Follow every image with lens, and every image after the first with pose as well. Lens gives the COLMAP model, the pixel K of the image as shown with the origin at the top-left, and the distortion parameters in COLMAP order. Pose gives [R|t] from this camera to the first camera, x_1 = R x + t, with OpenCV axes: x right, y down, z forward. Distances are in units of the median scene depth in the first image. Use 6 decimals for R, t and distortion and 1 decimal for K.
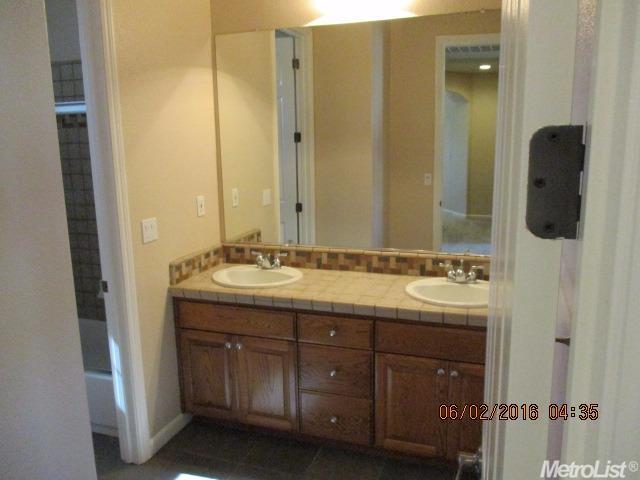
lens RADIAL K [[543.6, 0, 319.1], [0, 543.6, 238.0], [0, 0, 1]] dist [-0.034136, 0.032875]
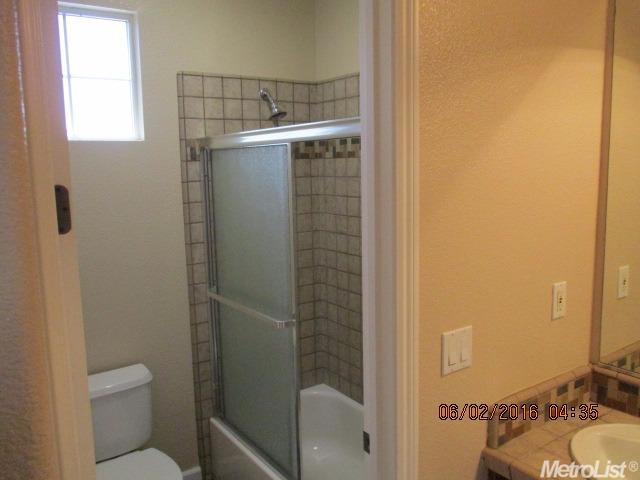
lens RADIAL K [[543.6, 0, 321.1], [0, 543.6, 237.5], [0, 0, 1]] dist [-0.034136, 0.032875]
pose [[0.814744, 0.073448, -0.575150, -0.105343], [-0.103625, 0.994419, -0.019803, -0.088289], [0.570486, 0.075734, 0.817808, 0.414512]]
